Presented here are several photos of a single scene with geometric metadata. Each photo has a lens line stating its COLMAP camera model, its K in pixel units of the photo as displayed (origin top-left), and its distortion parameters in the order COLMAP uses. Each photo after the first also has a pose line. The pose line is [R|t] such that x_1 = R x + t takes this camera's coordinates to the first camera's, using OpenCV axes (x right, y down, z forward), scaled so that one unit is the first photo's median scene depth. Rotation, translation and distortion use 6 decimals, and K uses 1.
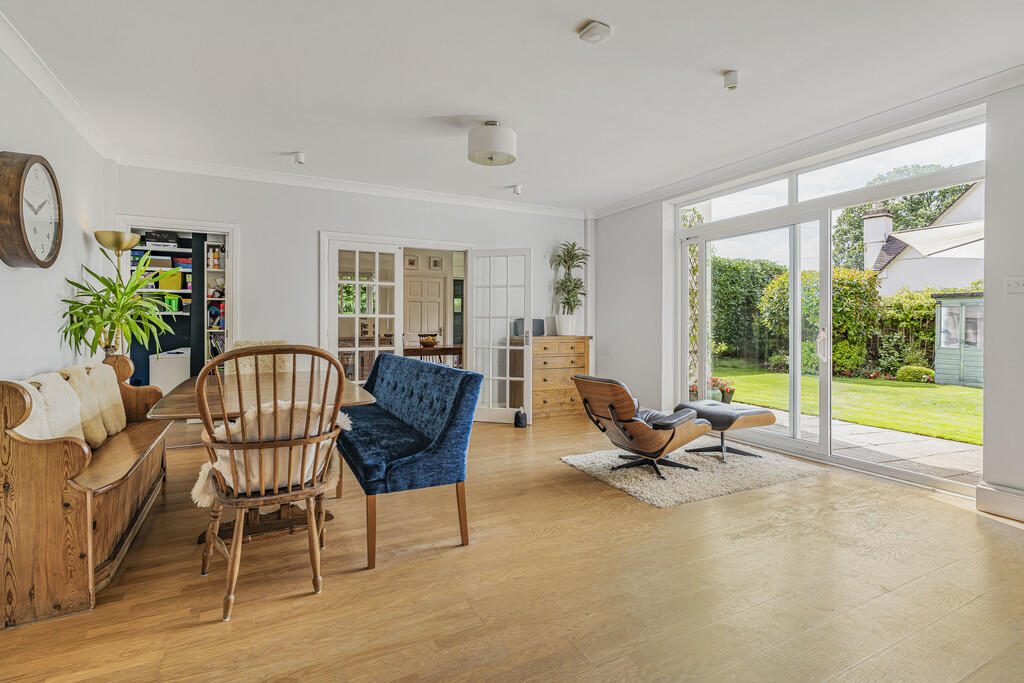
lens RADIAL K [[490.0, 0, 515.4], [0, 490.0, 321.1], [0, 0, 1]] dist [-0.001043, 0.000064]
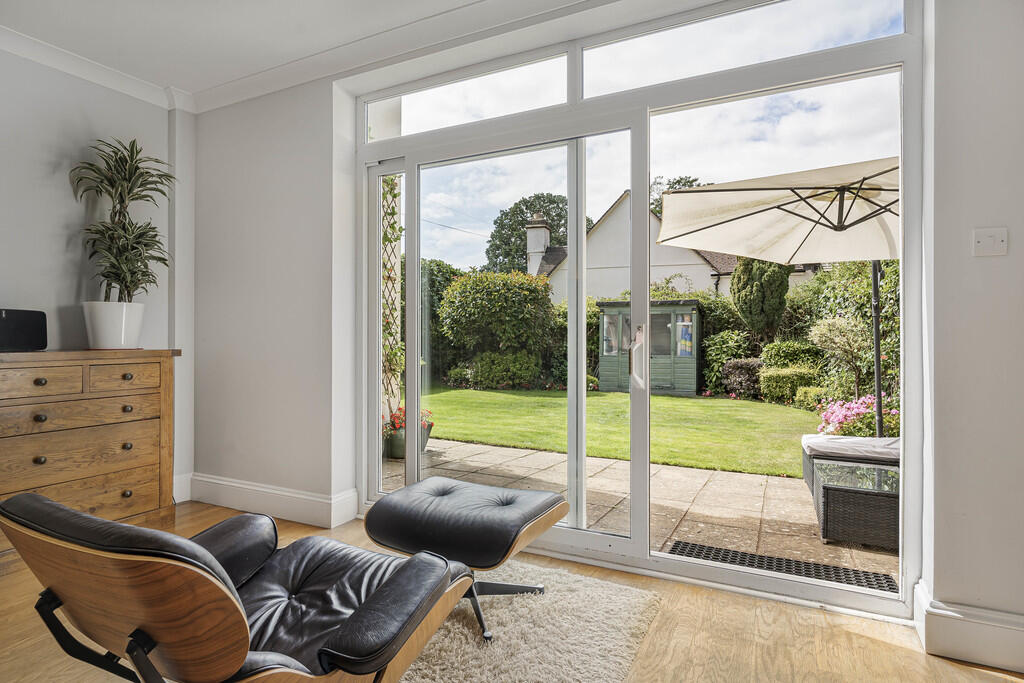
lens RADIAL K [[562.4, 0, 515.1], [0, 562.4, 334.0], [0, 0, 1]] dist [0.003959, 0.000738]
pose [[0.811956, -0.001339, 0.583716, 0.100106], [-0.000900, 0.999993, 0.003545, 0.013446], [-0.583717, -0.003404, 0.811950, 0.368651]]
